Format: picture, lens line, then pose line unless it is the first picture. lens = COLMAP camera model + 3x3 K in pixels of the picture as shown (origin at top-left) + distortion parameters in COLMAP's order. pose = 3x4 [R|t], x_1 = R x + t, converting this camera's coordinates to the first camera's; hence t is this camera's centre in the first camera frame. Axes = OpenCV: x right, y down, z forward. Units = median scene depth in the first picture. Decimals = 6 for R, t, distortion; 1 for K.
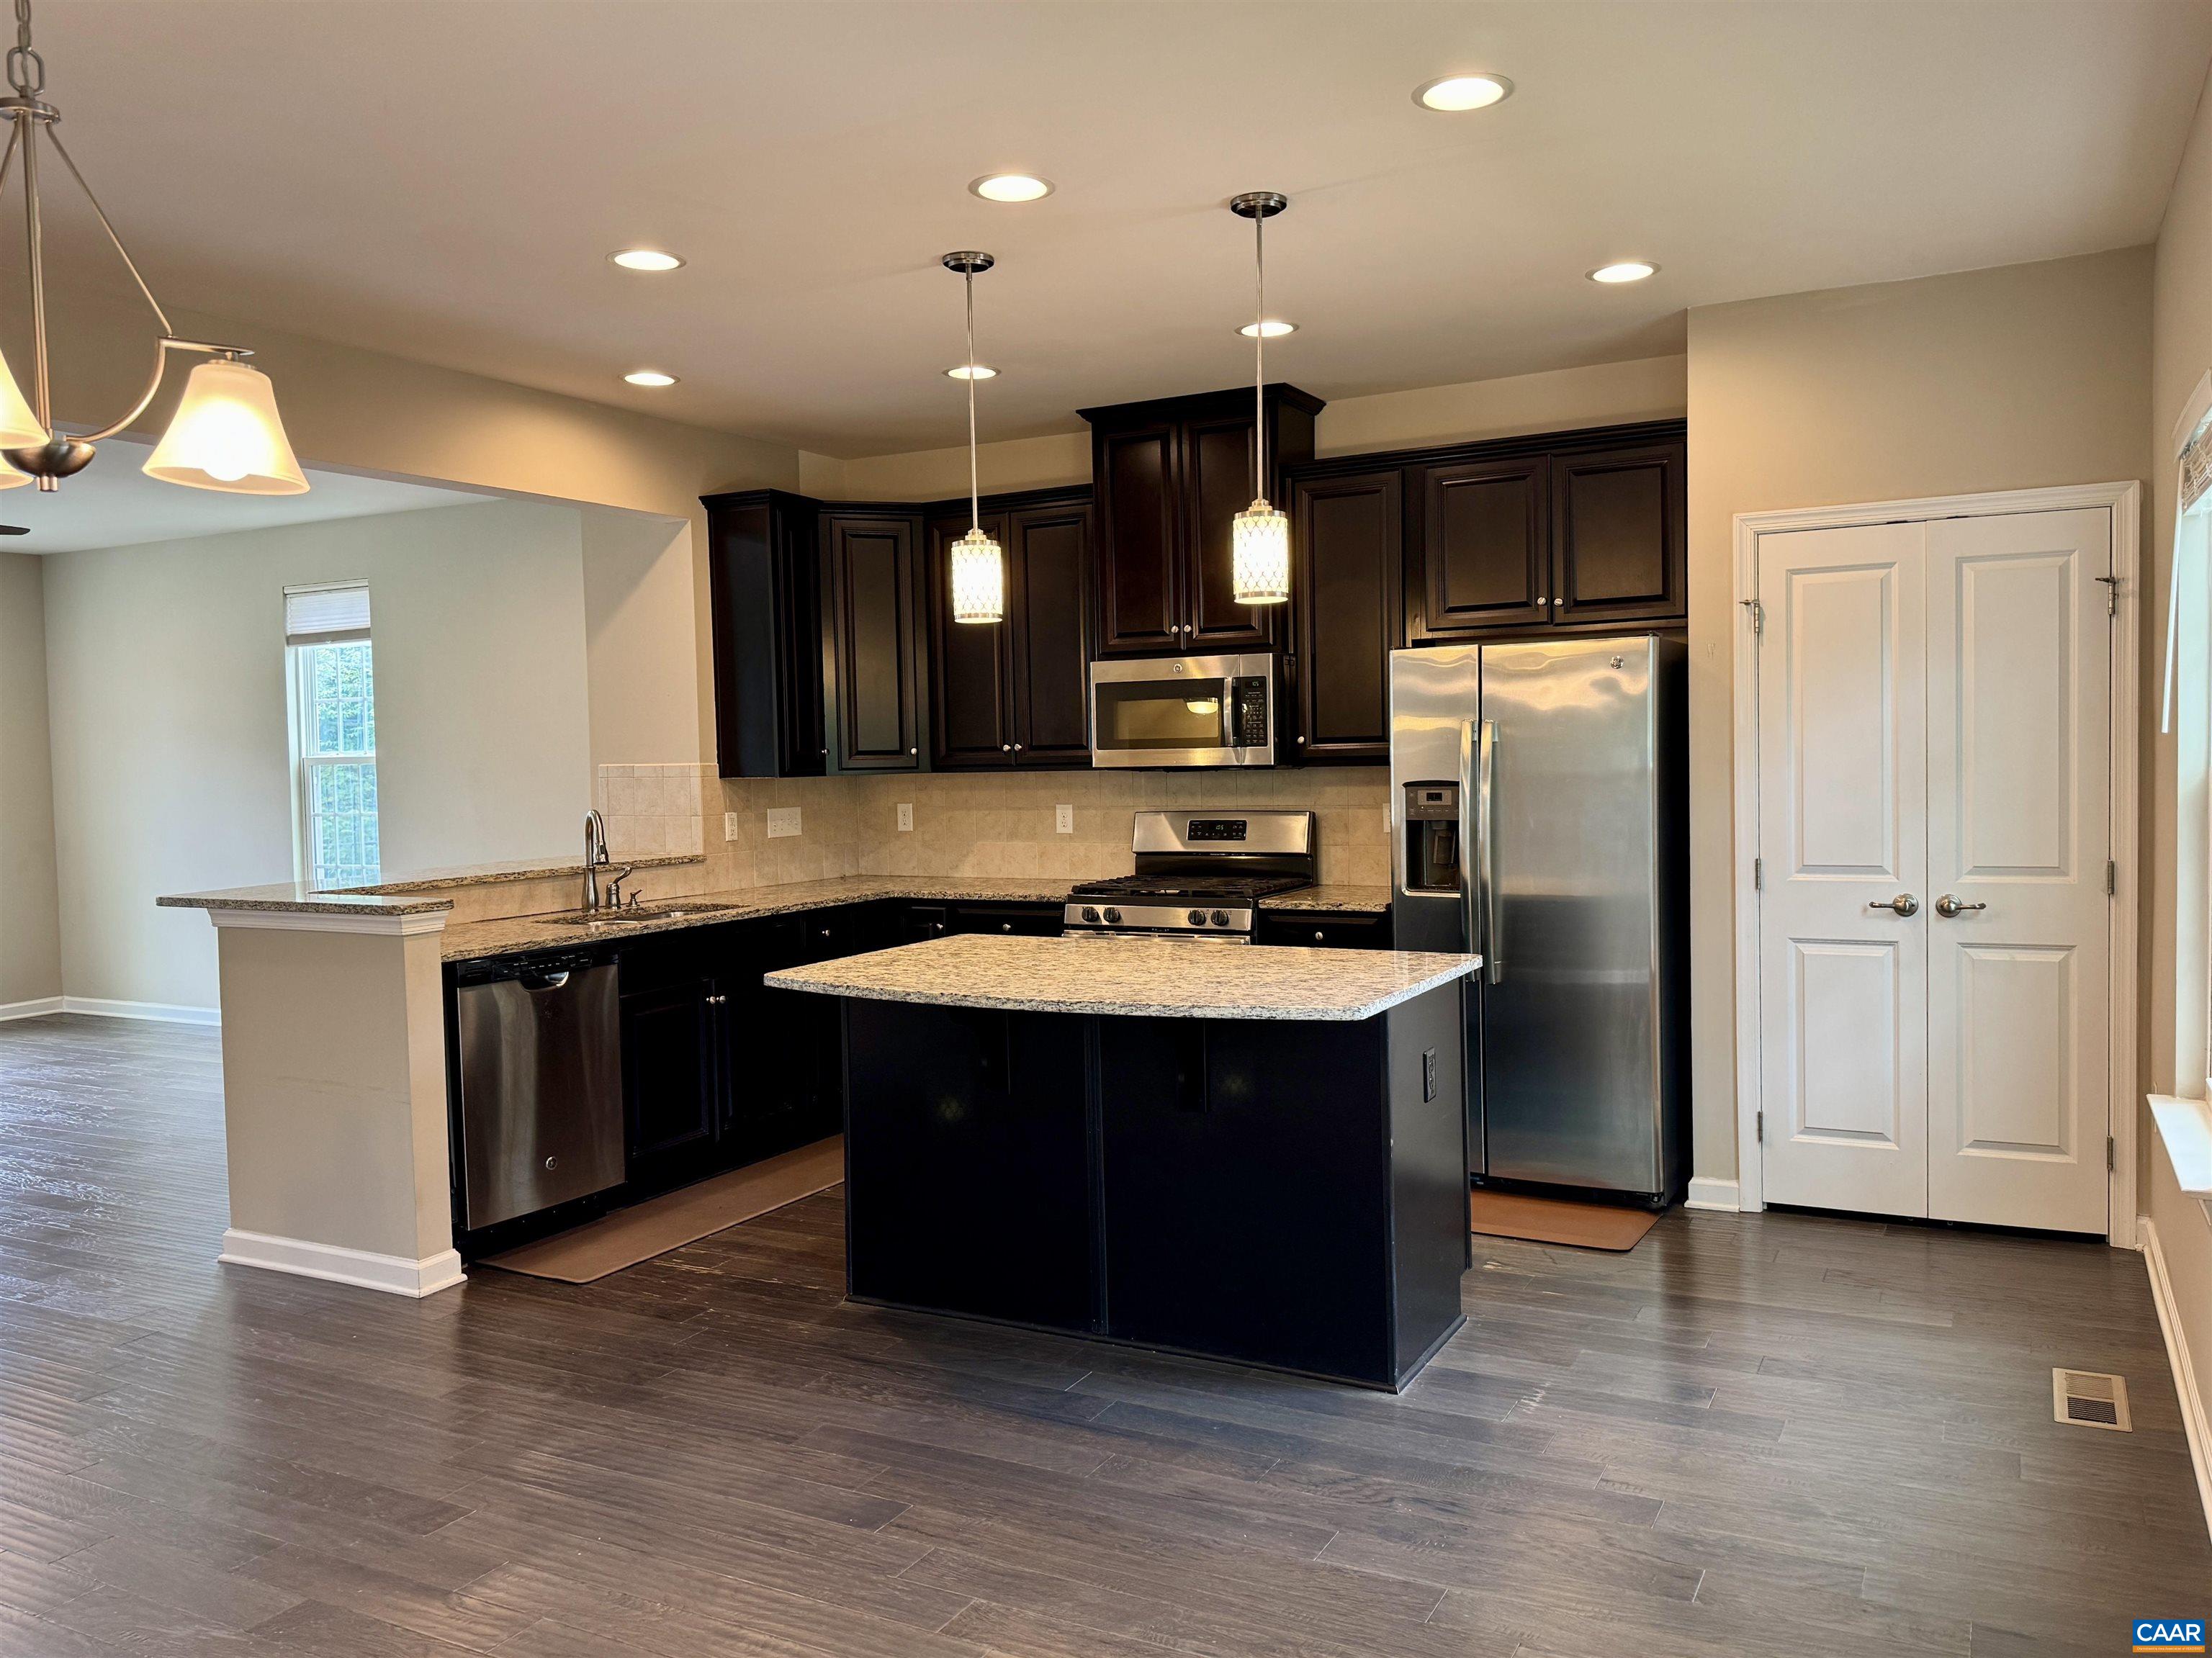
lens RADIAL K [[1681.4, 0, 1121.6], [0, 1681.4, 836.7], [0, 0, 1]] dist [0.066025, -0.037988]
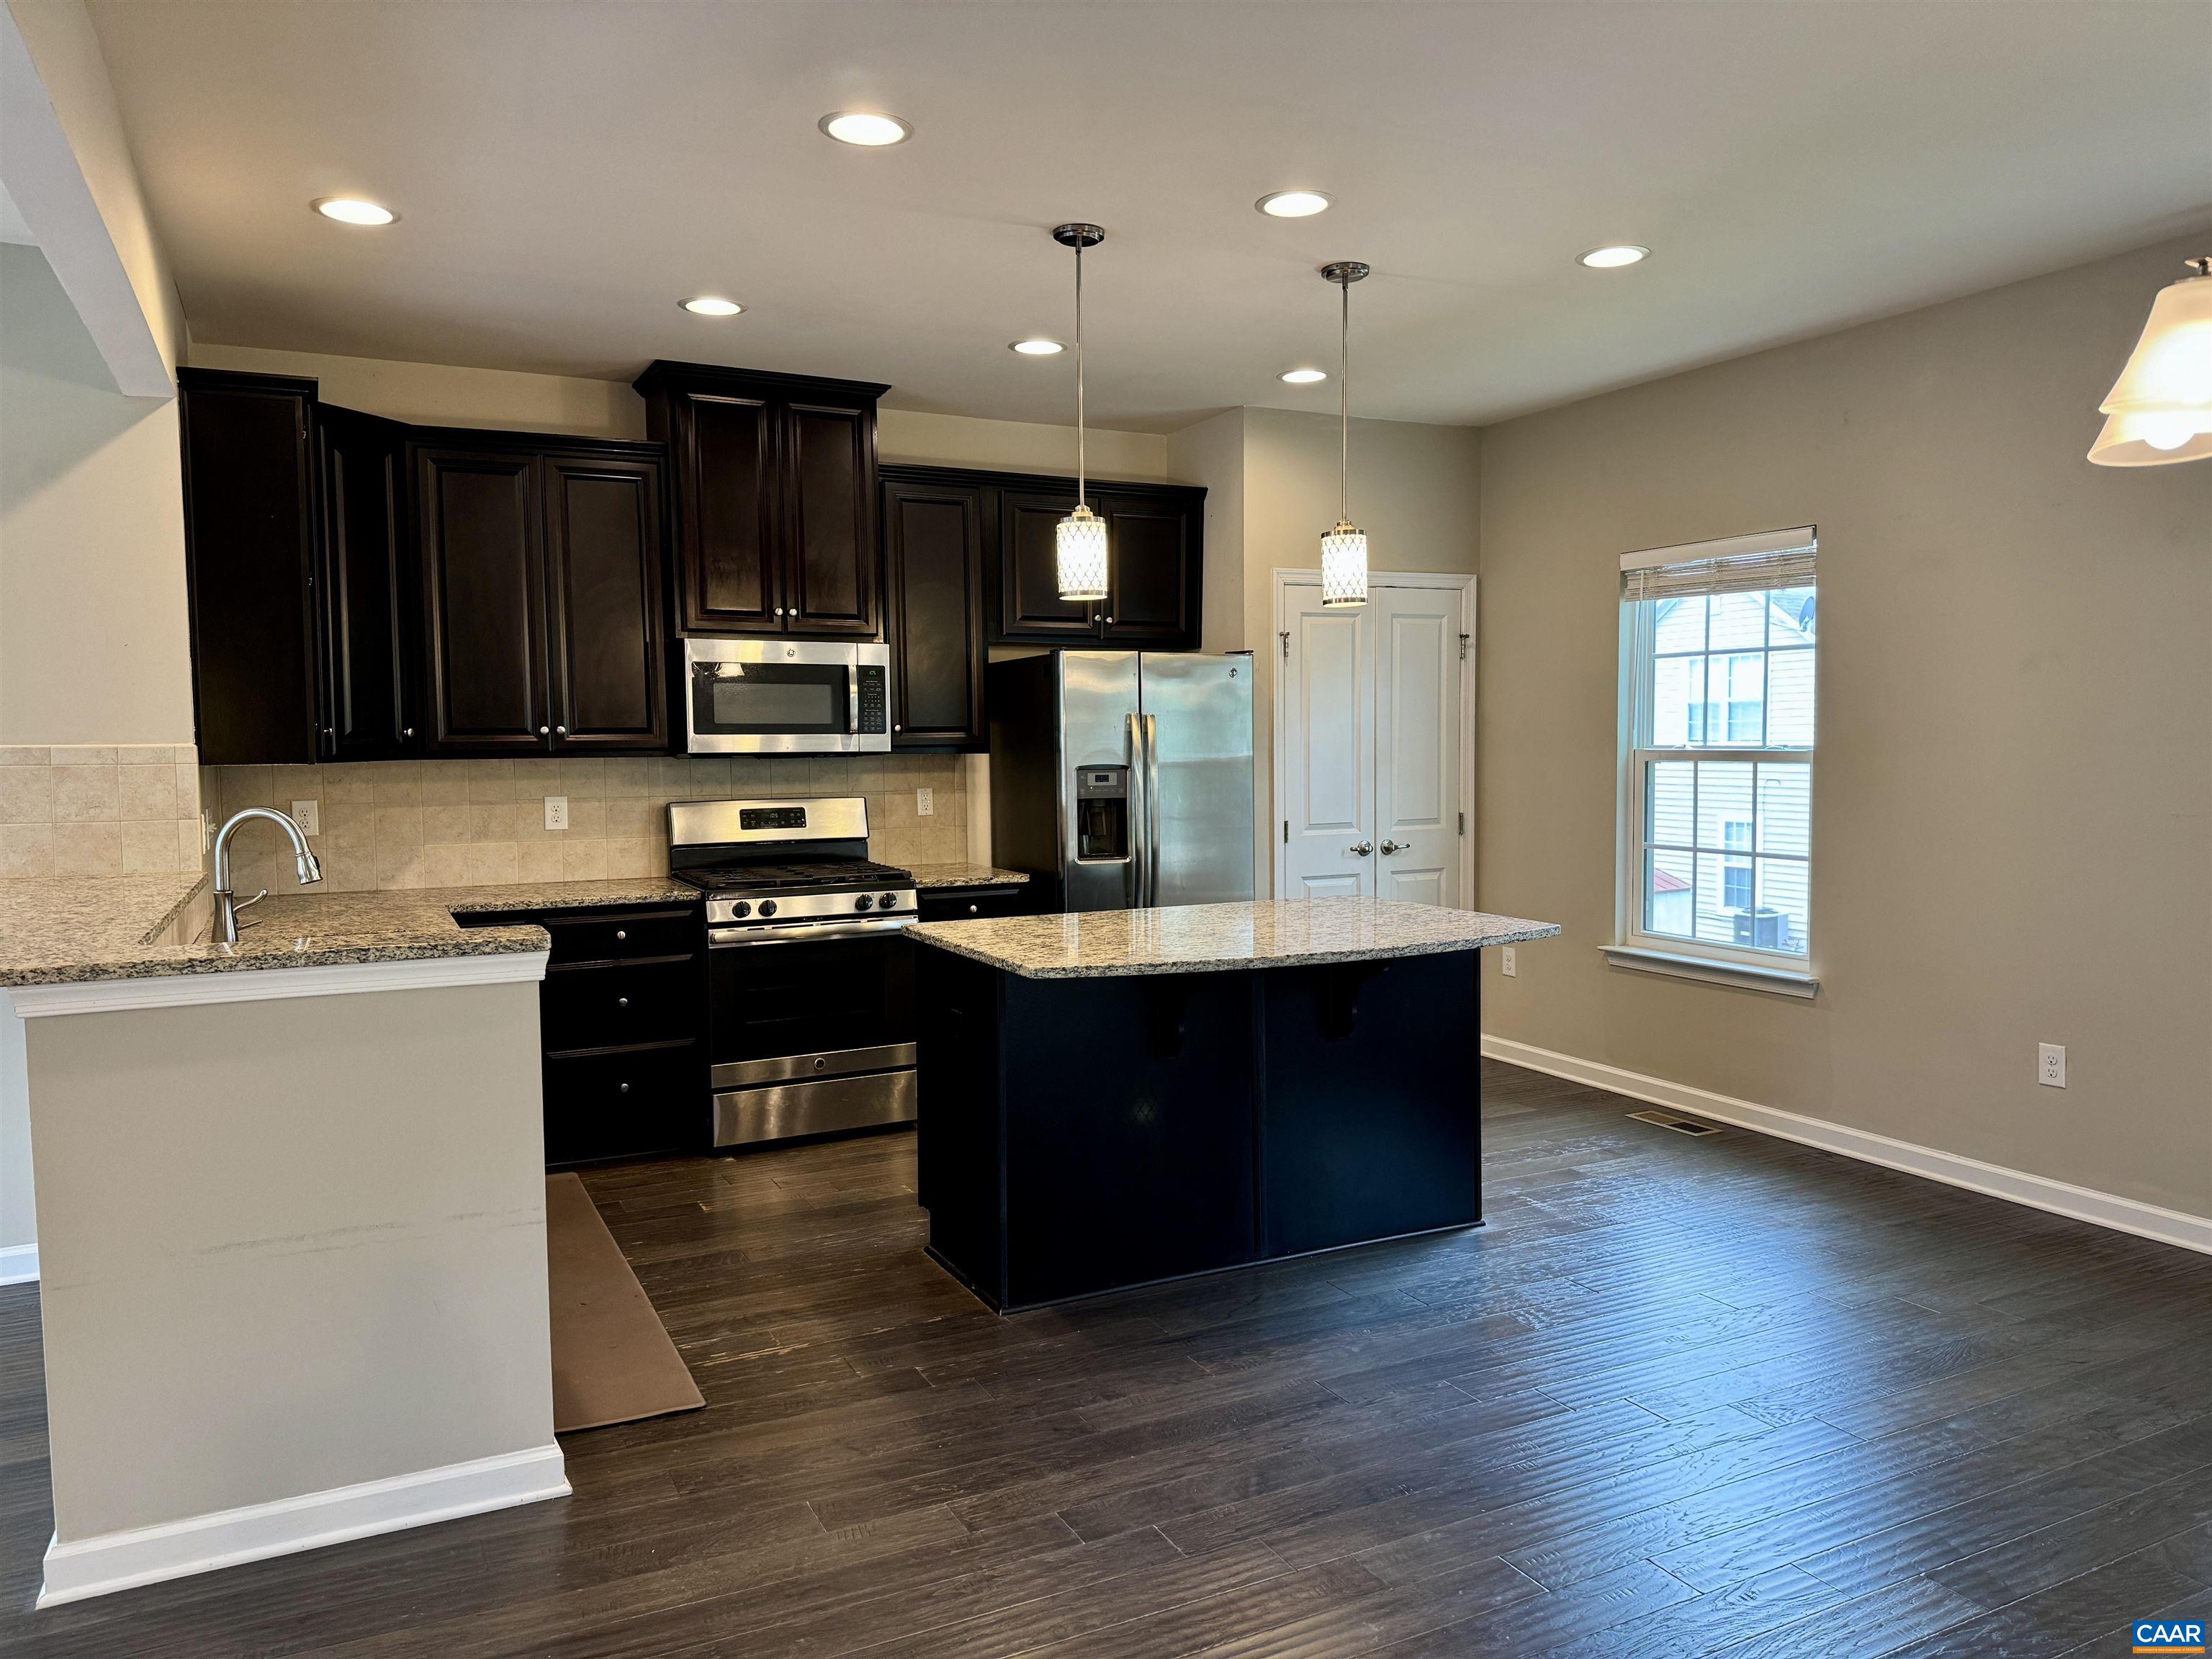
lens RADIAL K [[1562.1, 0, 1106.0], [0, 1562.1, 821.3], [0, 0, 1]] dist [0.076334, -0.082003]
pose [[0.572537, -0.029636, 0.819343, -0.748761], [0.038390, 0.999219, 0.009316, -0.003962], [-0.818980, 0.026121, 0.573228, 0.403969]]
